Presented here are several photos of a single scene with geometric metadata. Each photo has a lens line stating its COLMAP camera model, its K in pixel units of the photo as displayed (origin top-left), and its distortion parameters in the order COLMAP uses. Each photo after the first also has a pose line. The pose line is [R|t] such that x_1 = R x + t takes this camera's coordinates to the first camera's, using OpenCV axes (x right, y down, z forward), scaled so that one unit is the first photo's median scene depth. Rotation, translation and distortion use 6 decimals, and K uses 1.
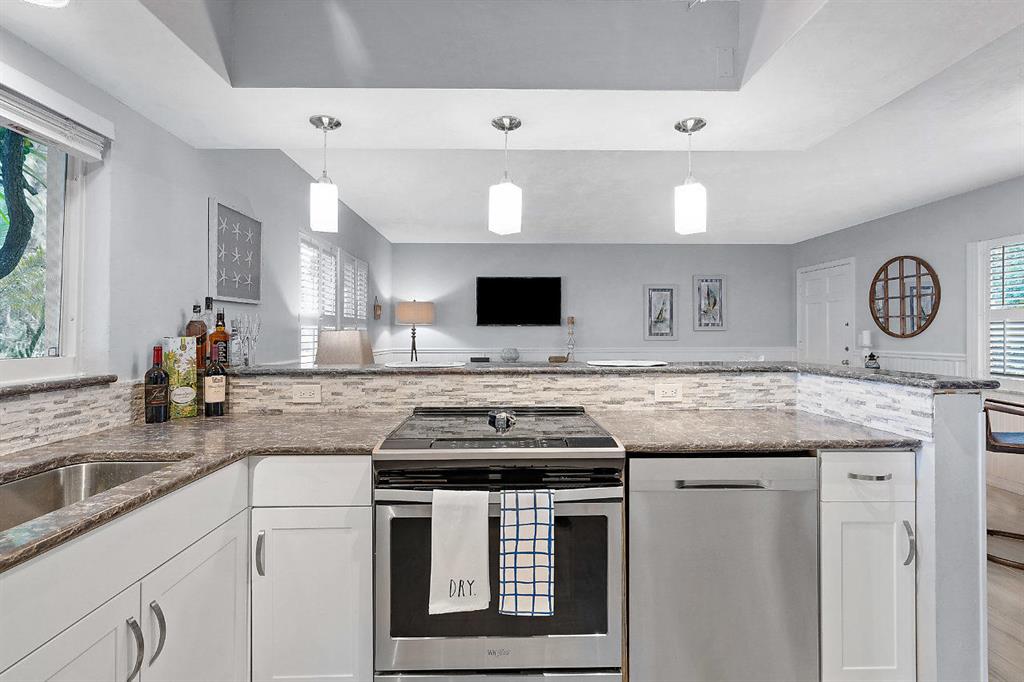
lens RADIAL K [[490.1, 0, 507.6], [0, 490.1, 326.6], [0, 0, 1]] dist [-0.003151, 0.000140]
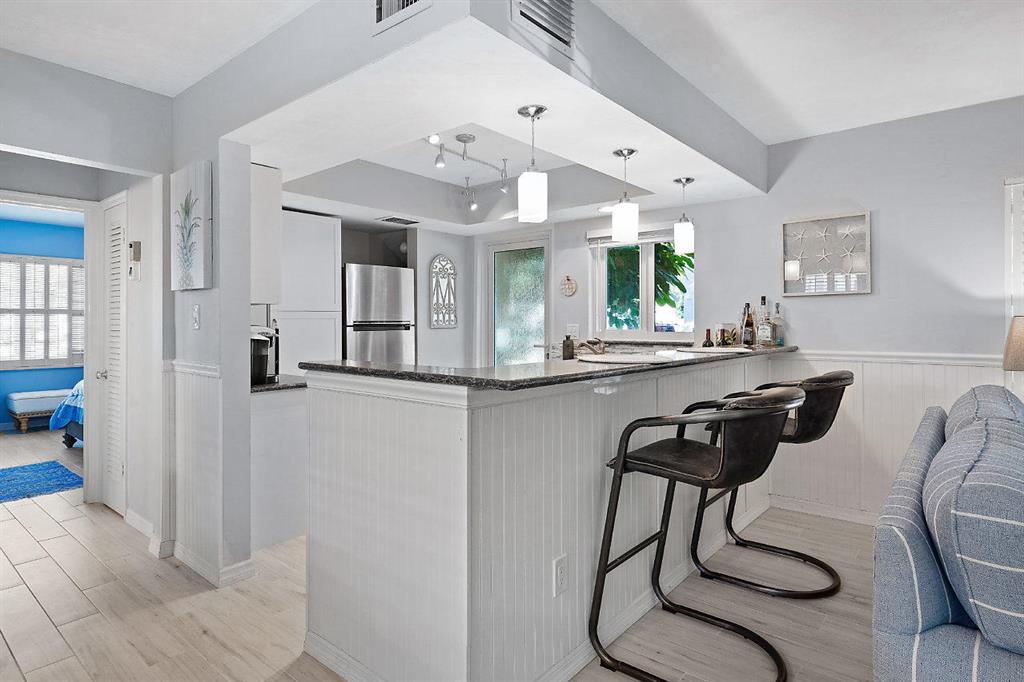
lens RADIAL K [[570.8, 0, 512.5], [0, 570.8, 319.7], [0, 0, 1]] dist [0.000195, 0.000768]
pose [[-0.667026, 0.000002, -0.745034, 1.183054], [0.013207, 0.999843, -0.011821, 0.020433], [0.744917, -0.017725, -0.666921, 1.655211]]
